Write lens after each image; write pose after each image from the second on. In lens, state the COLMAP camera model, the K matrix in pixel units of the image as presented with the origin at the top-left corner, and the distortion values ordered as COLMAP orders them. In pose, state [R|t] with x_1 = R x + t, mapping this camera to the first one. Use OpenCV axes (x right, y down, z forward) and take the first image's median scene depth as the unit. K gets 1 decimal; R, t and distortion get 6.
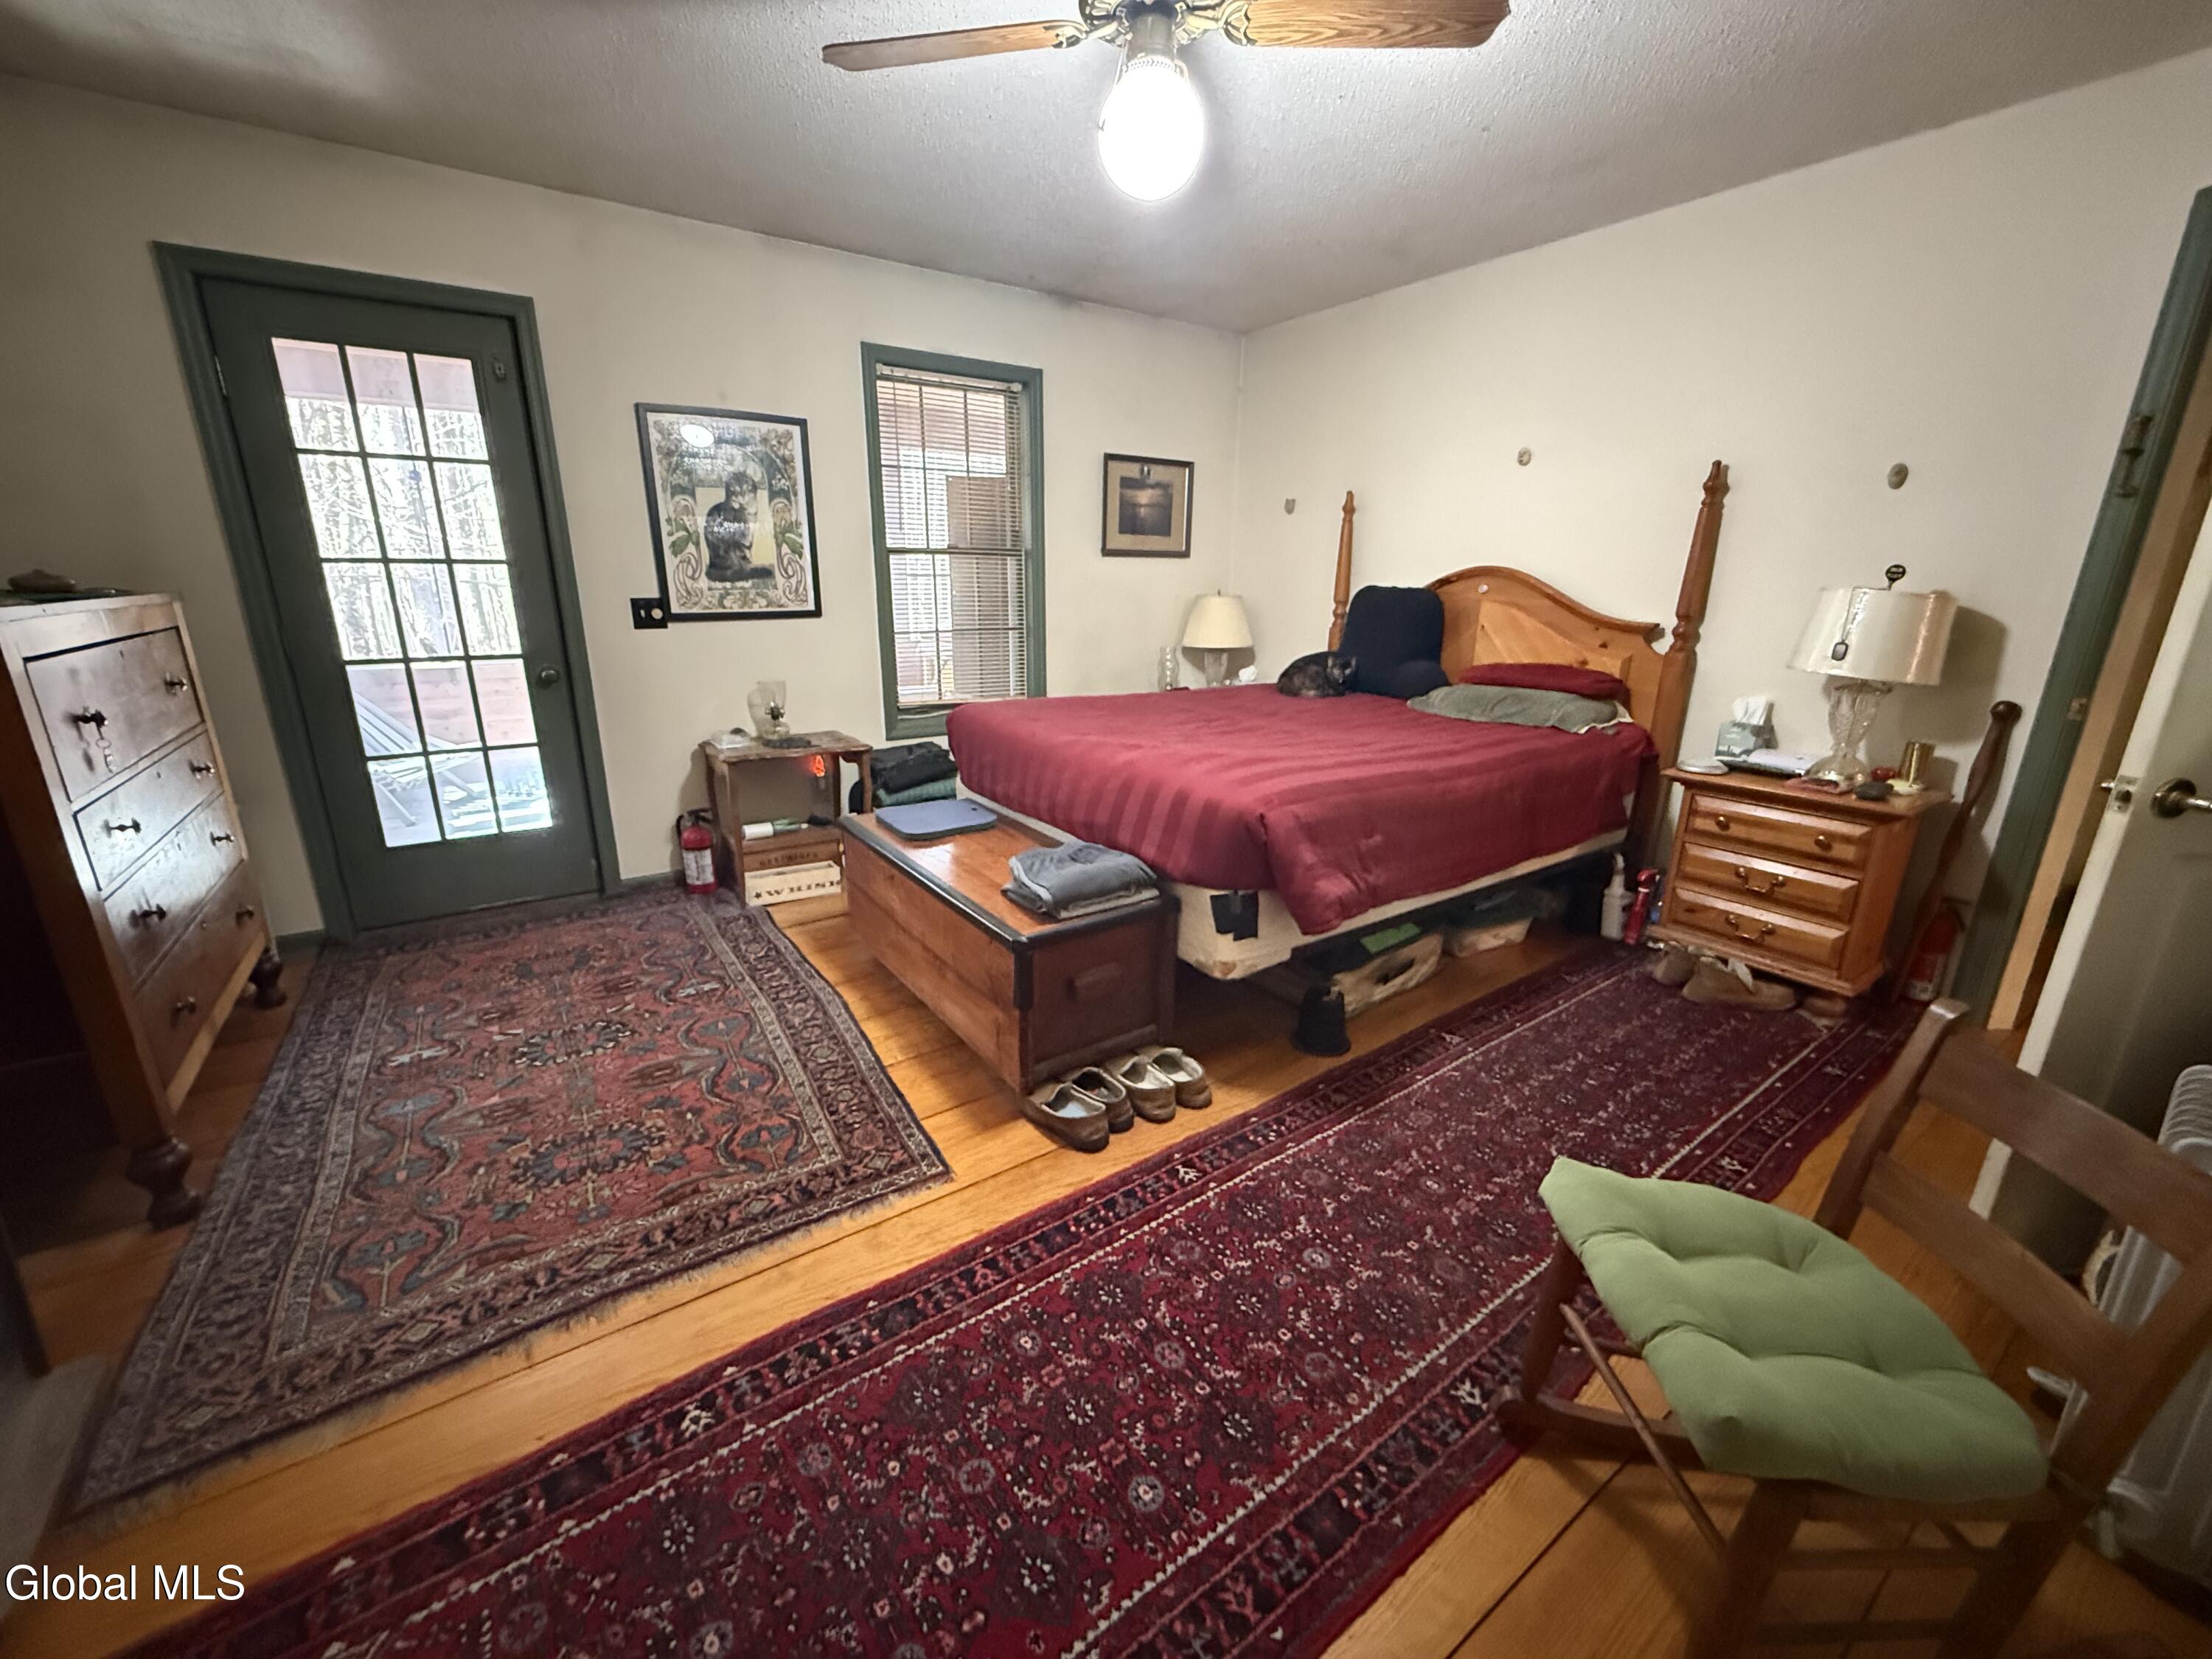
lens RADIAL K [[877.8, 0, 1106.6], [0, 877.8, 819.1], [0, 0, 1]] dist [-0.002860, 0.000077]
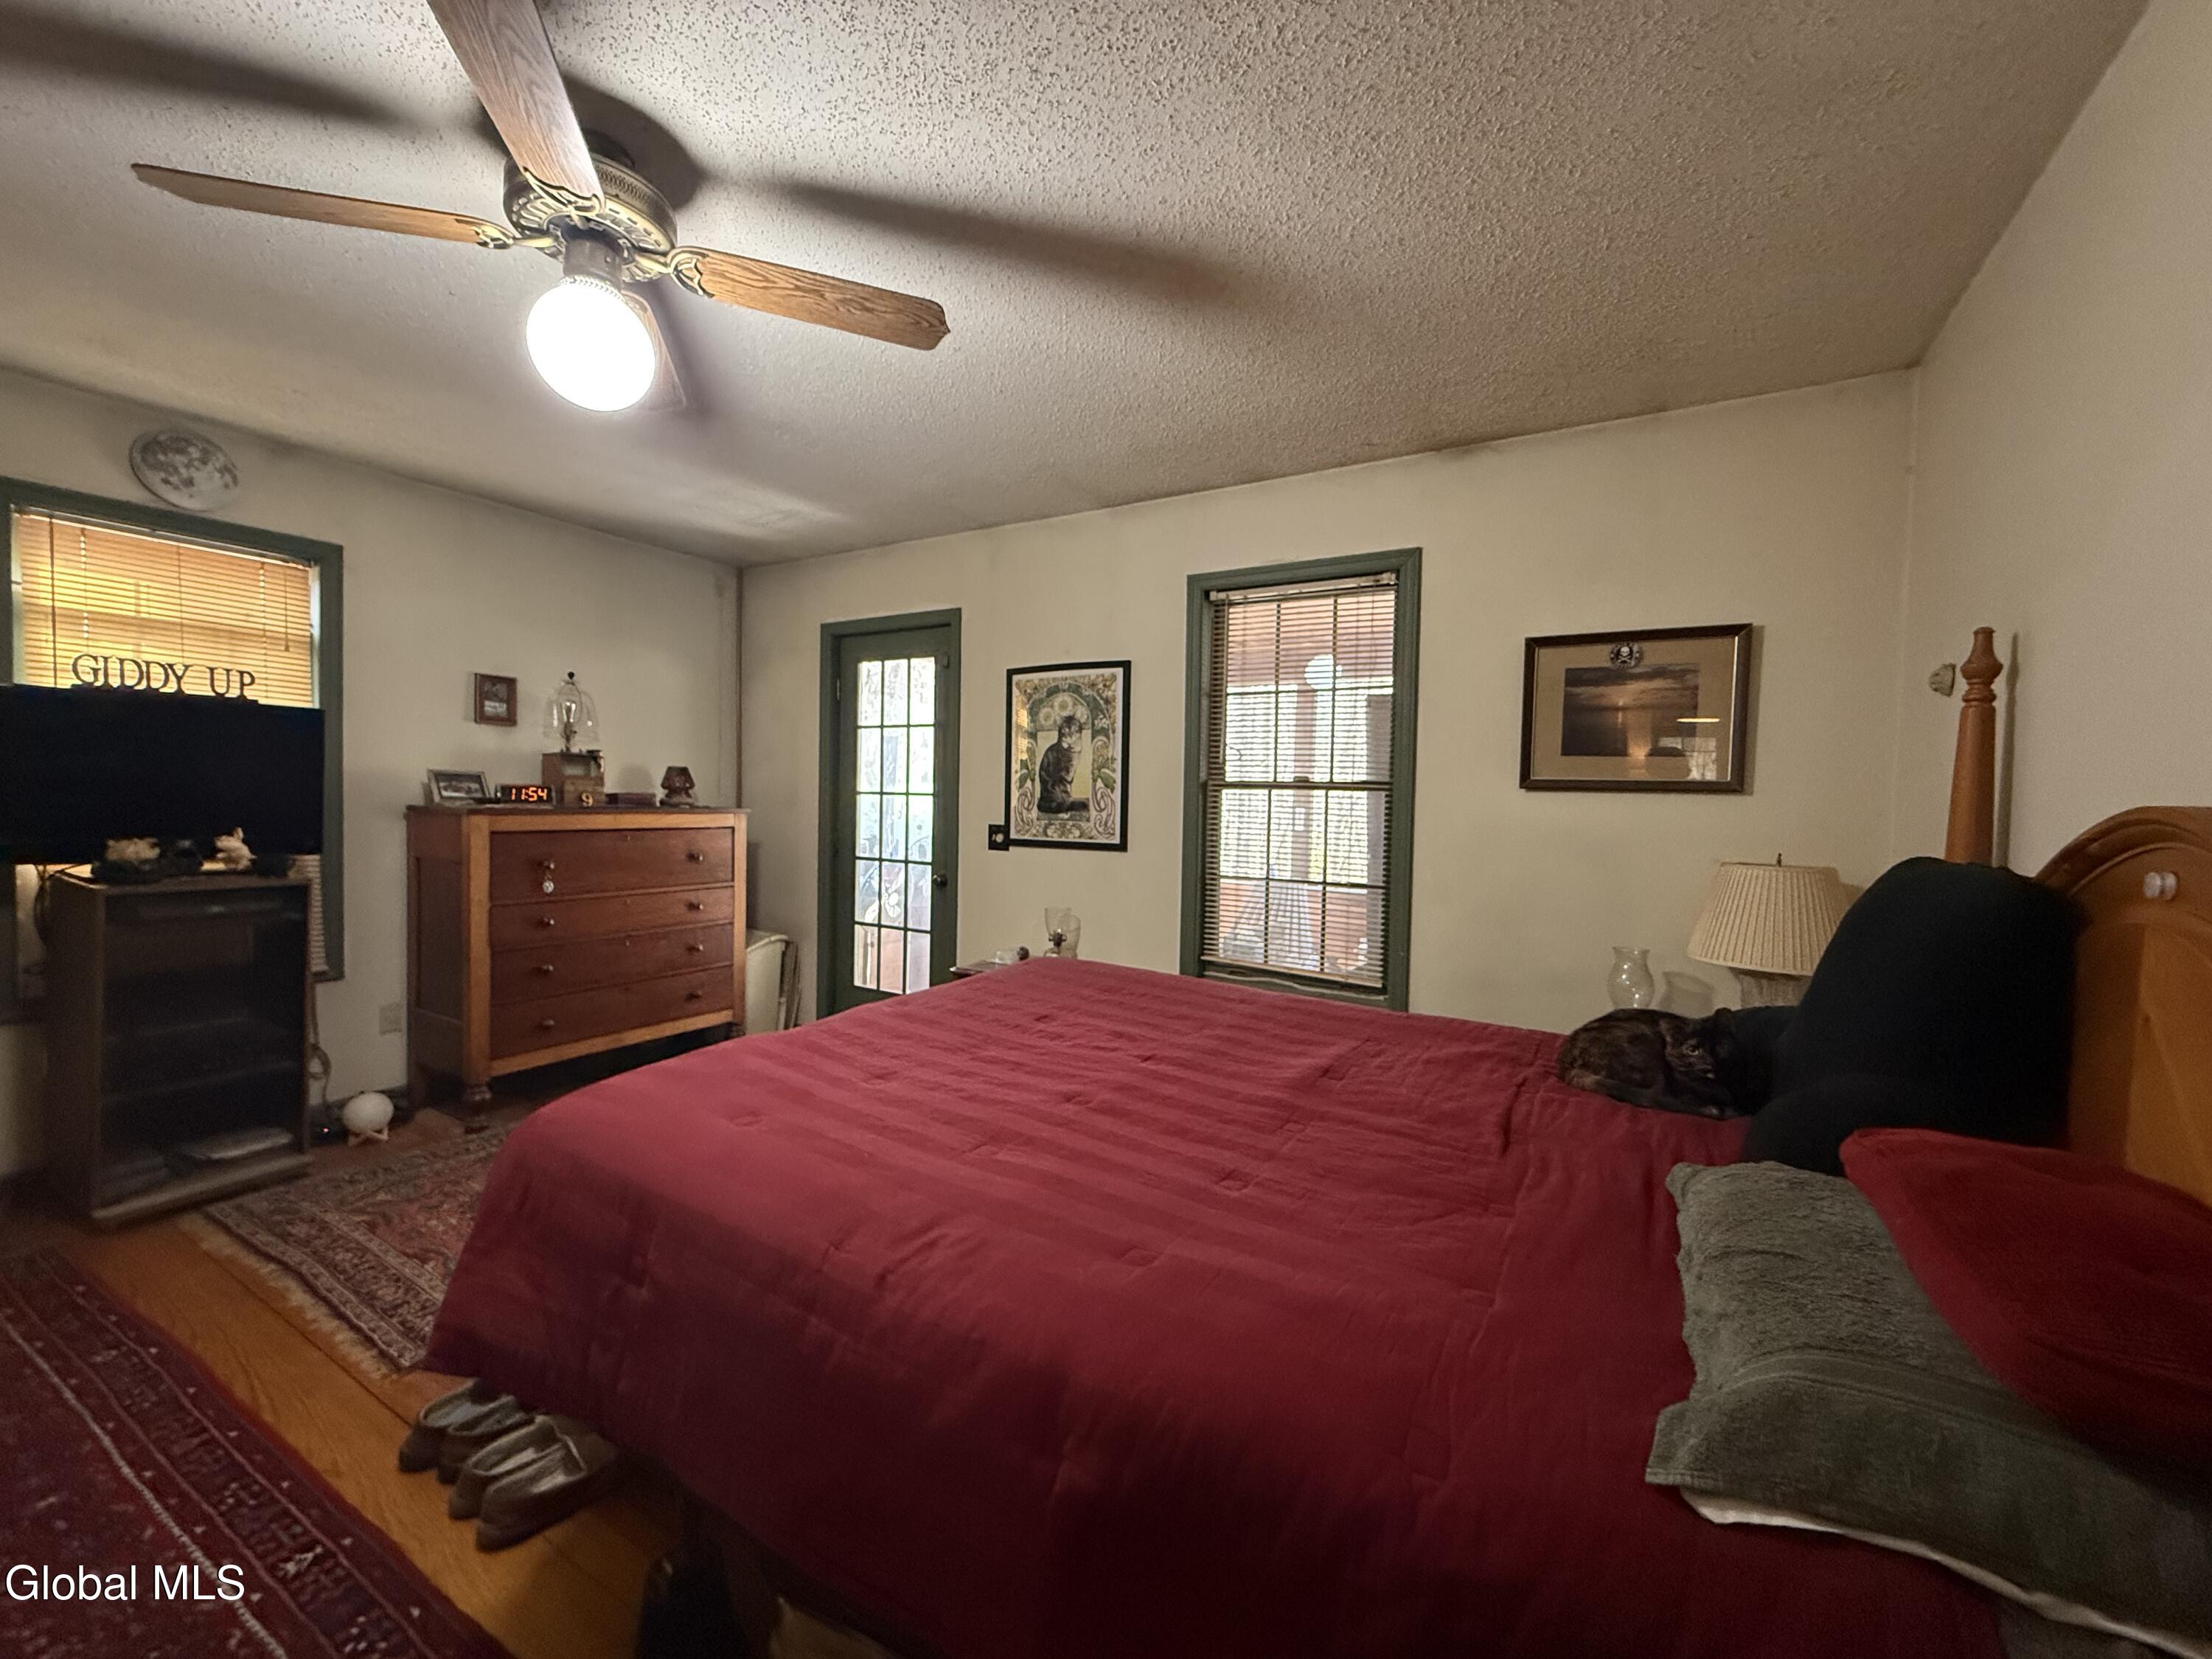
lens RADIAL K [[877.8, 0, 1103.2], [0, 877.8, 826.8], [0, 0, 1]] dist [-0.002860, 0.000077]
pose [[0.415696, 0.028081, -0.909070, 0.587095], [-0.267313, 0.959149, -0.092608, -0.175391], [0.869333, 0.281503, 0.406221, 0.635114]]
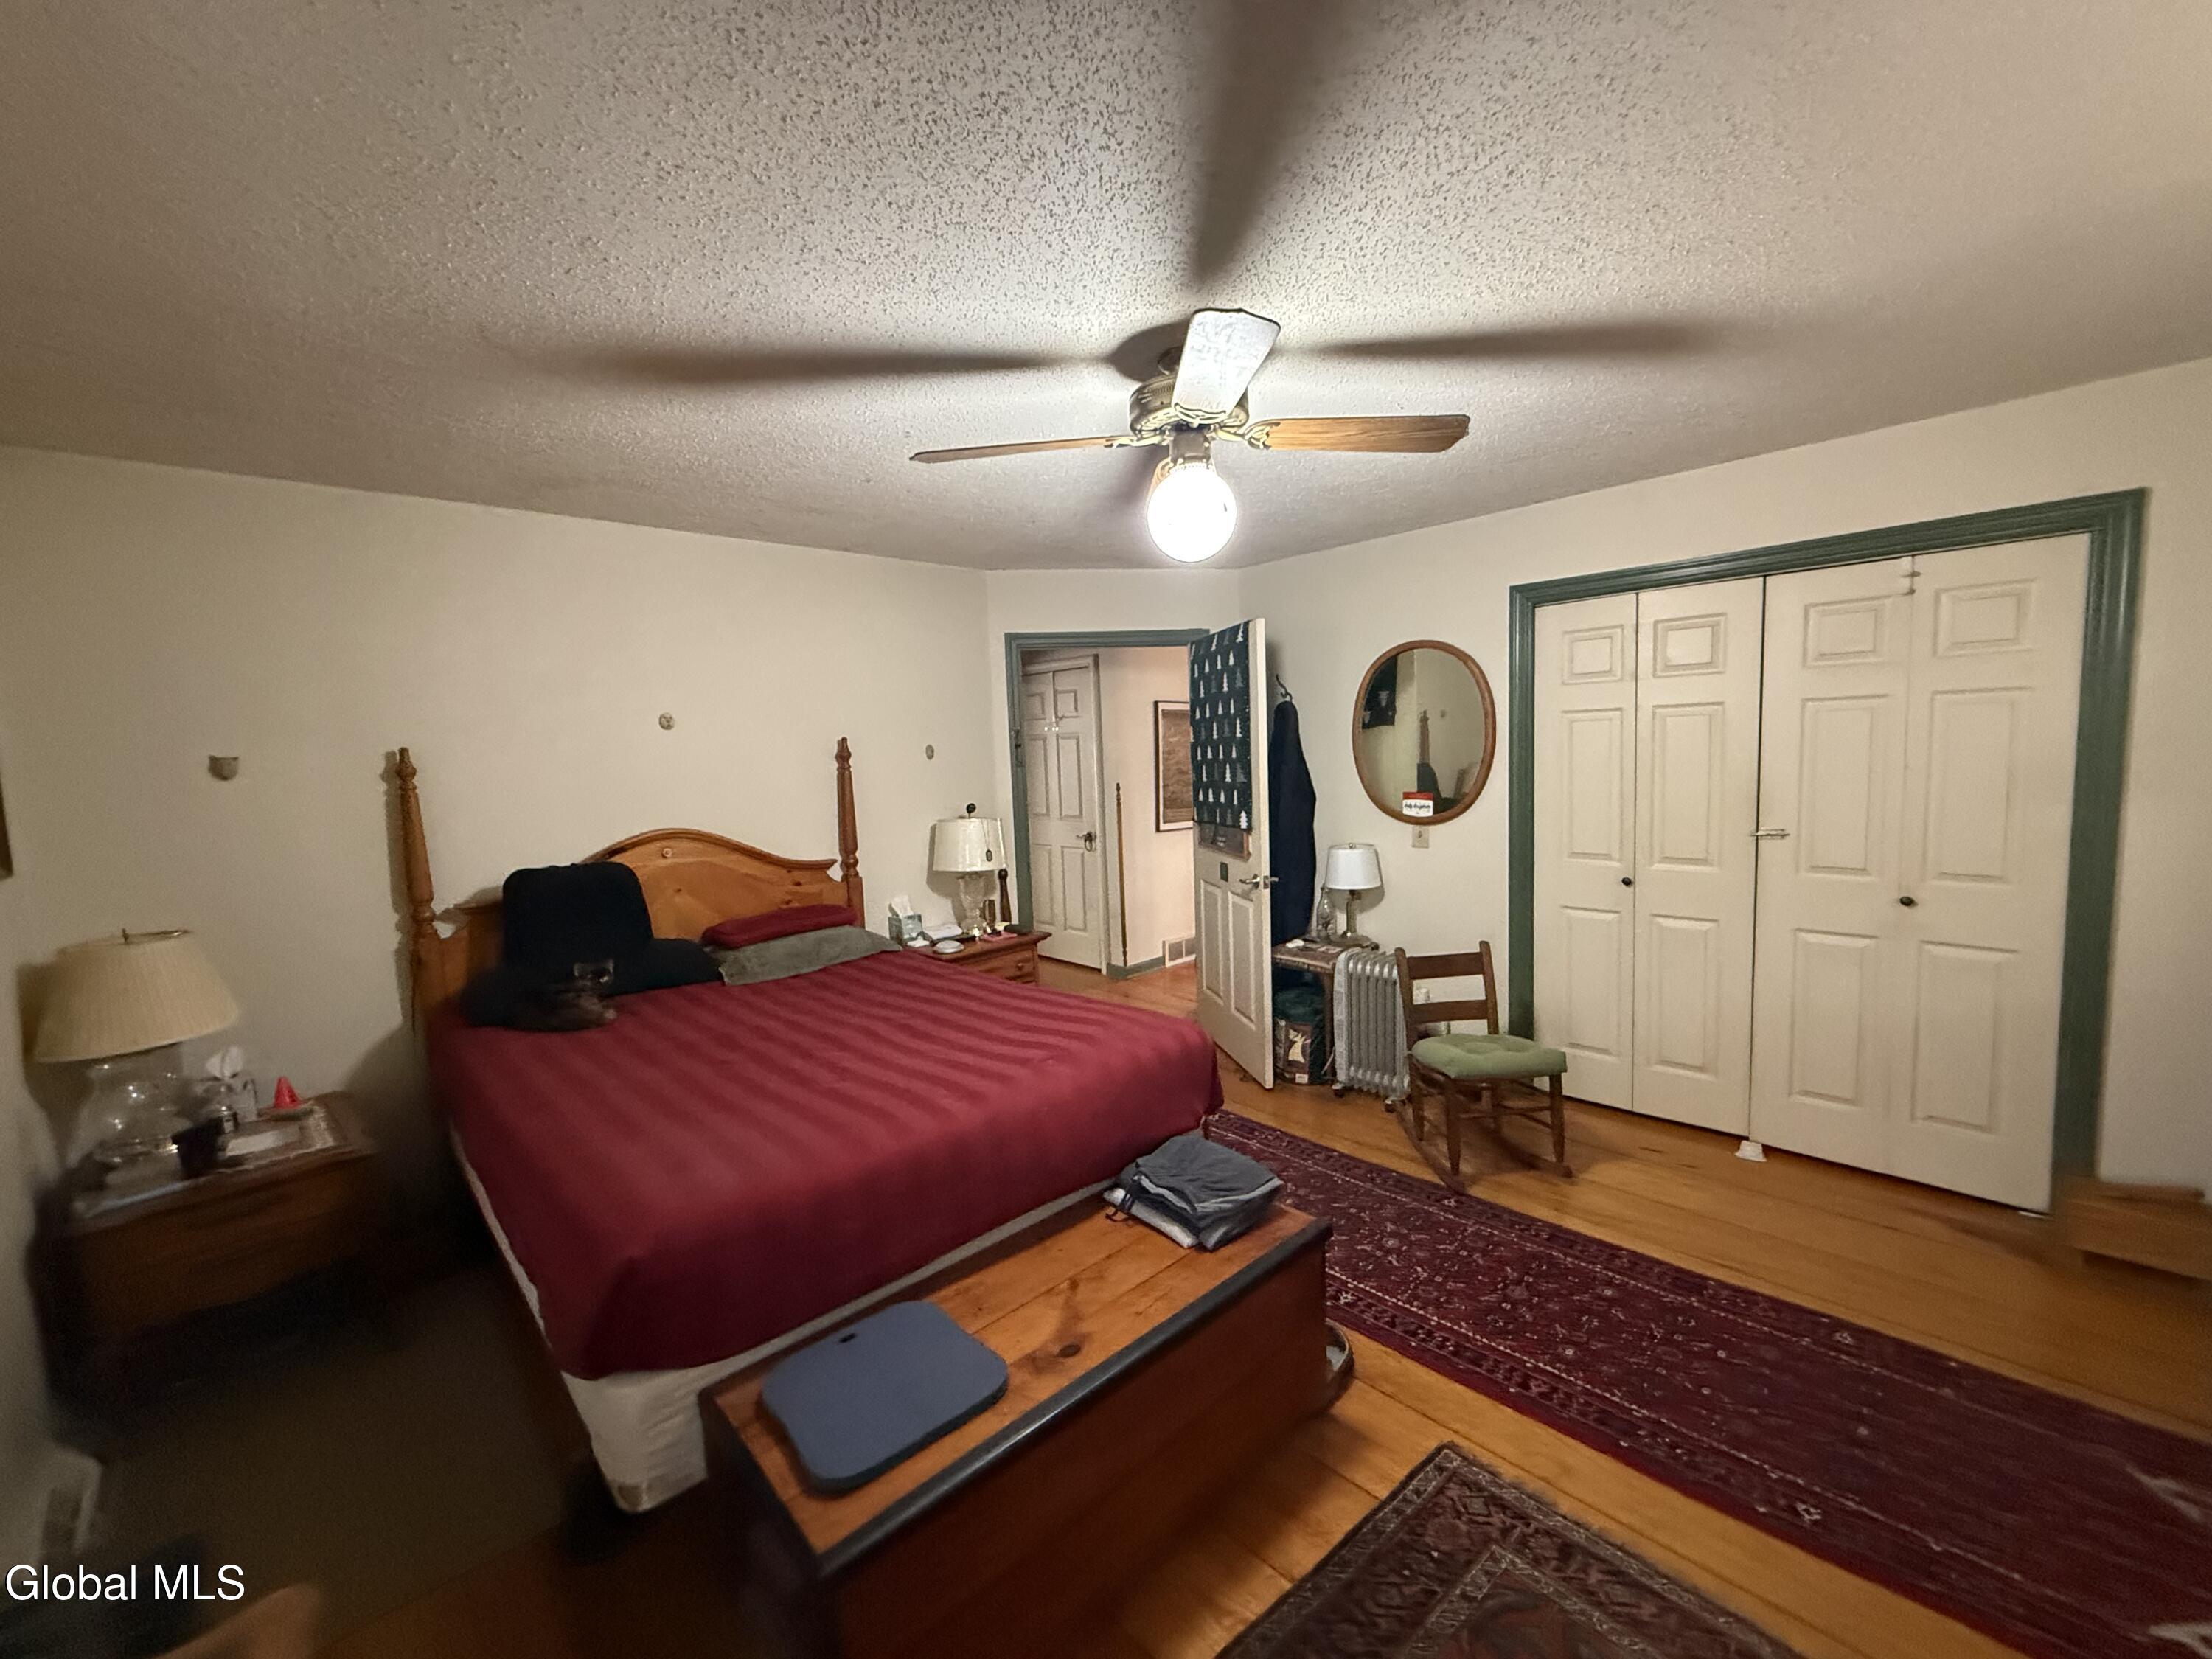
lens RADIAL K [[877.8, 0, 1110.9], [0, 877.8, 832.1], [0, 0, 1]] dist [-0.002860, 0.000077]
pose [[-0.137901, -0.100429, 0.985341, -0.588661], [0.313351, 0.939322, 0.139593, -0.287256], [-0.939571, 0.328008, -0.098064, 0.698260]]
